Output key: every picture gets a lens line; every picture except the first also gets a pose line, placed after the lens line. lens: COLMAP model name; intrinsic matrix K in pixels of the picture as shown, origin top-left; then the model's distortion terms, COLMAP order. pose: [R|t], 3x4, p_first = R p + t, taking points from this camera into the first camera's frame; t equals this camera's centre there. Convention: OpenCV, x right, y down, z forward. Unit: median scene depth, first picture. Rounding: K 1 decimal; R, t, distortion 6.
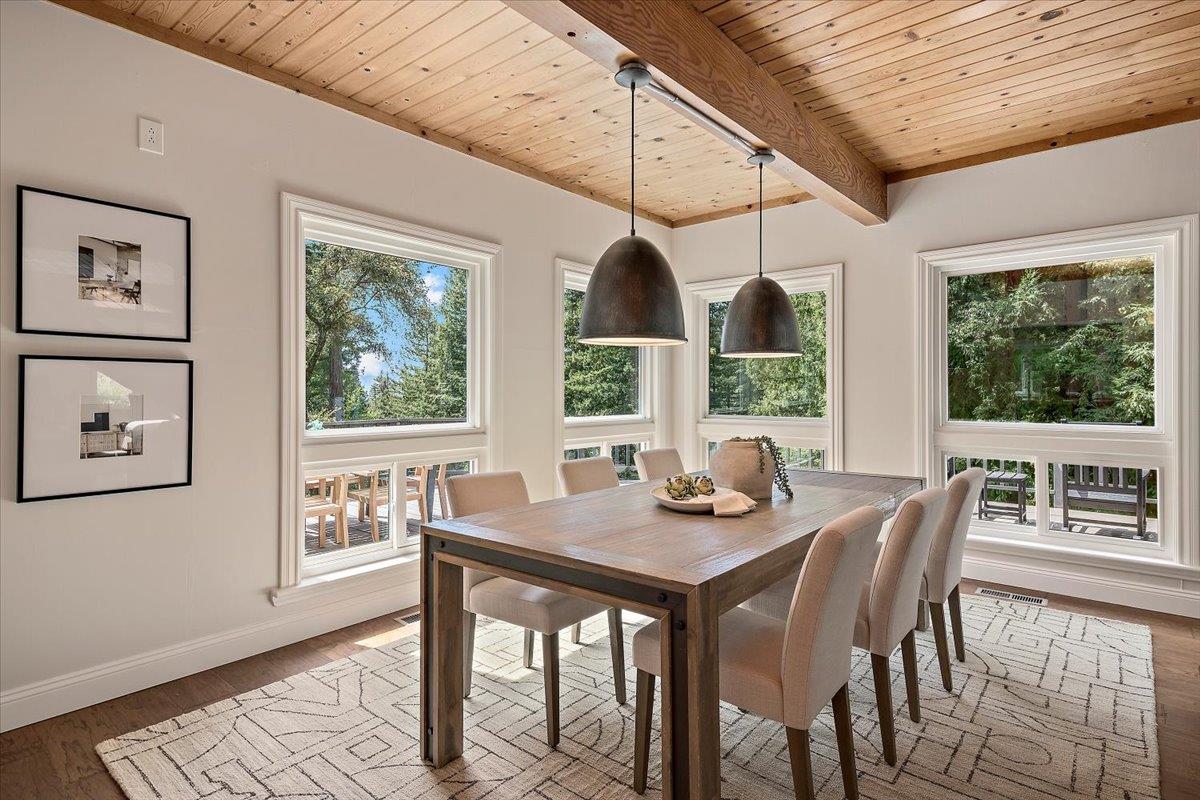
lens RADIAL K [[617.6, 0, 600.9], [0, 617.6, 387.8], [0, 0, 1]] dist [0.032478, -0.005036]
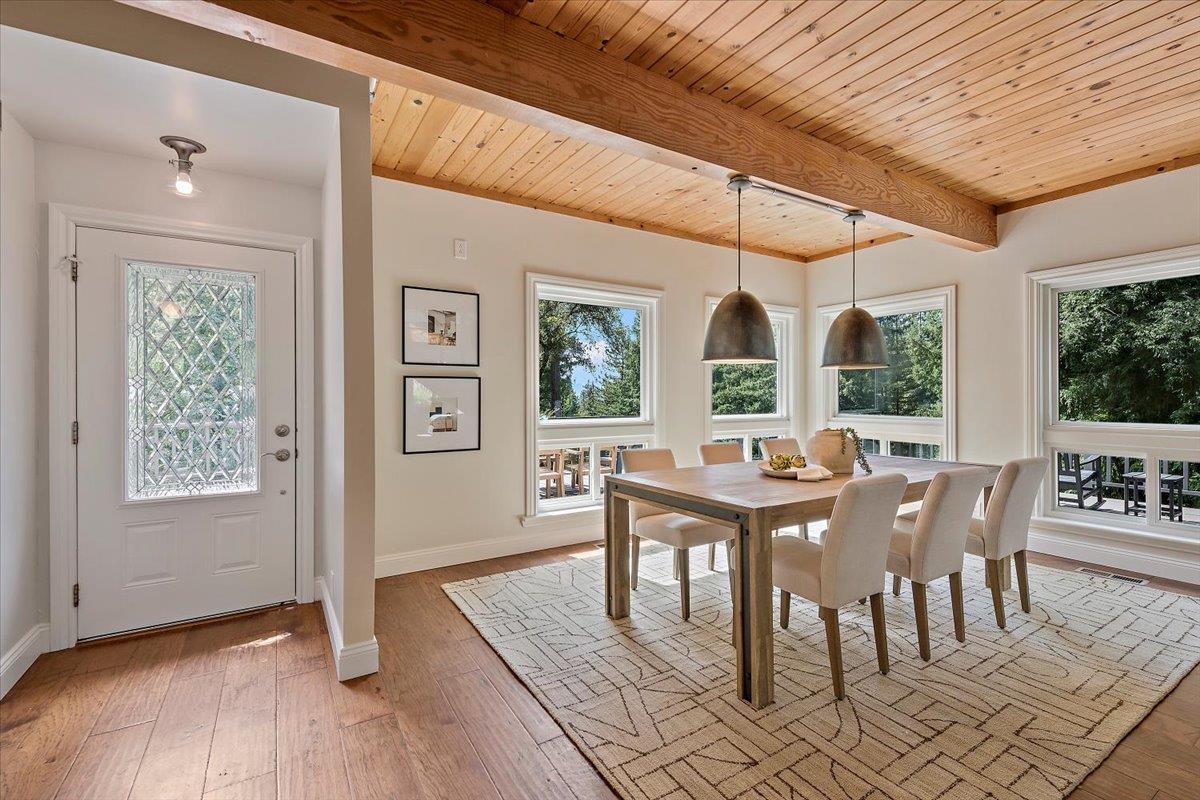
lens RADIAL K [[524.0, 0, 595.8], [0, 524.0, 395.4], [0, 0, 1]] dist [0.016825, -0.000193]
pose [[0.947128, -0.001859, -0.320852, 0.103678], [0.003406, 0.999985, 0.004261, 0.000903], [0.320839, -0.005129, 0.947120, -0.250622]]
